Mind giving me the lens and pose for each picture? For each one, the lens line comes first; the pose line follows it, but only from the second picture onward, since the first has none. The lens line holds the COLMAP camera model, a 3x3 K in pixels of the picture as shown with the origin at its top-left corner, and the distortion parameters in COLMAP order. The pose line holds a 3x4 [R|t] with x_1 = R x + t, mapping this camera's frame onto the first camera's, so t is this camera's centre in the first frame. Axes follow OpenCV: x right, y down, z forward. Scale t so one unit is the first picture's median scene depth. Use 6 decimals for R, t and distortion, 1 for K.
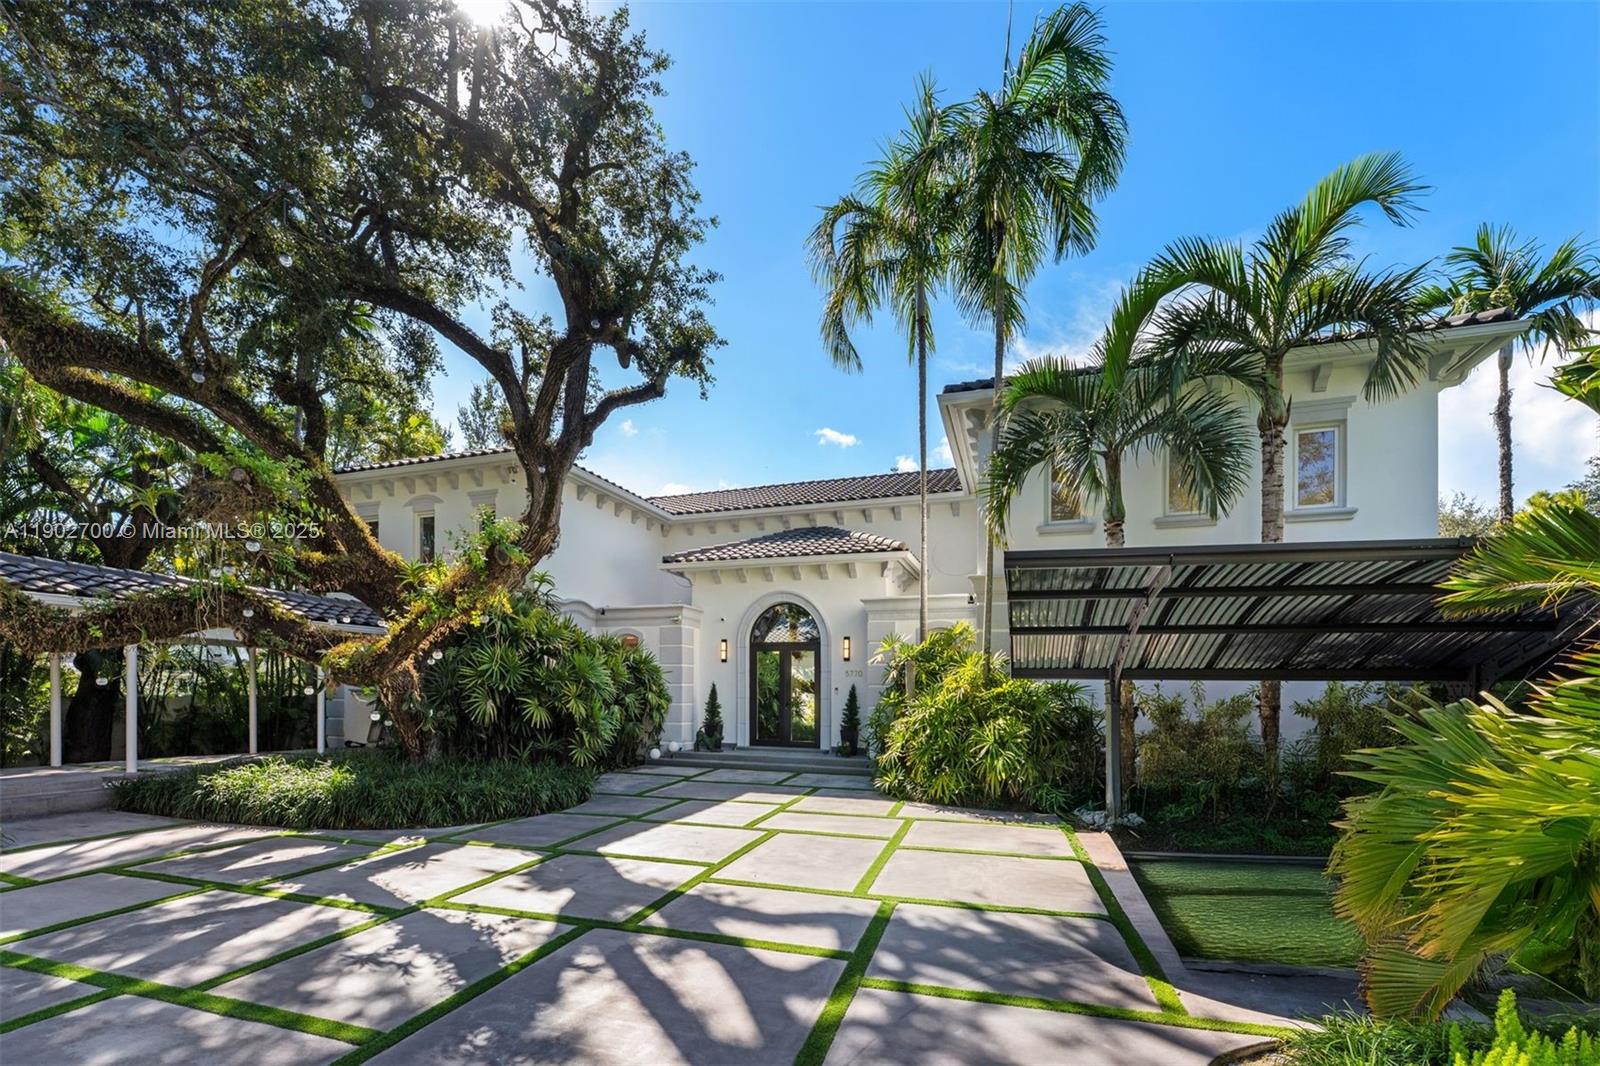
lens RADIAL K [[657.5, 0, 796.3], [0, 657.5, 544.8], [0, 0, 1]] dist [-0.000596, -0.000133]
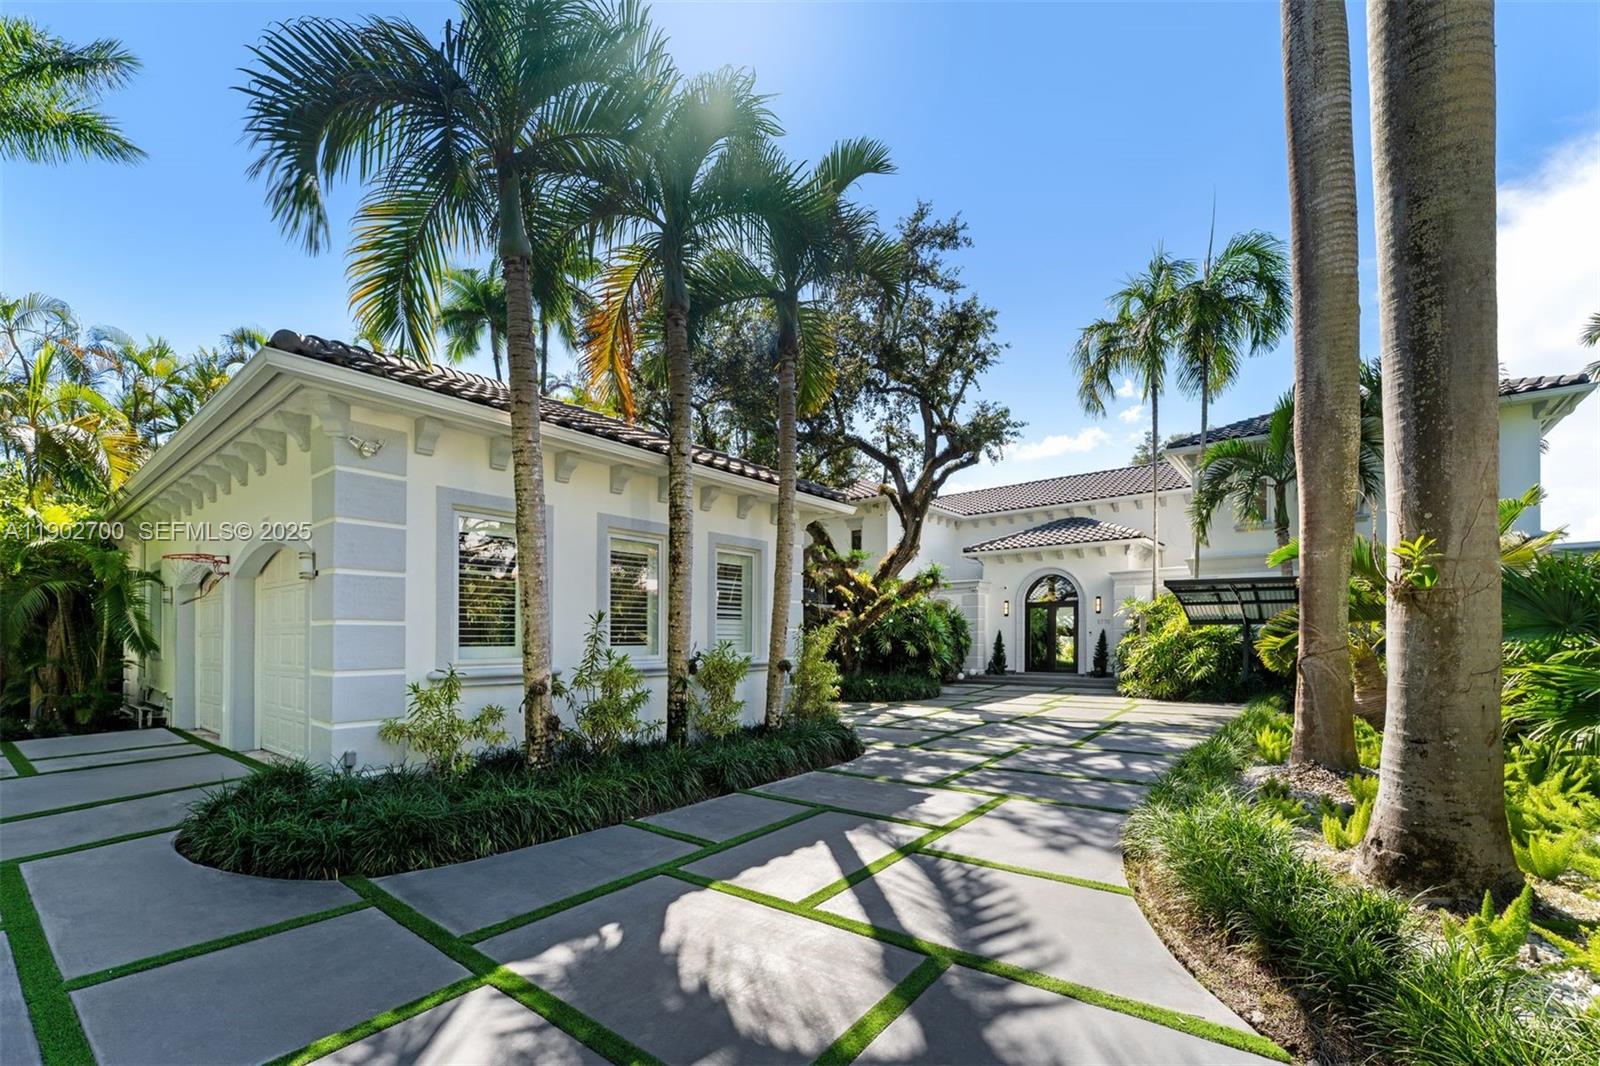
lens RADIAL K [[649.1, 0, 800.0], [0, 649.1, 637.3], [0, 0, 1]] dist [-0.001533, -0.000098]
pose [[0.937125, -0.016735, -0.348593, -0.045525], [0.091567, 0.975647, 0.199321, -0.126749], [0.336768, -0.218709, 0.915835, -0.586801]]
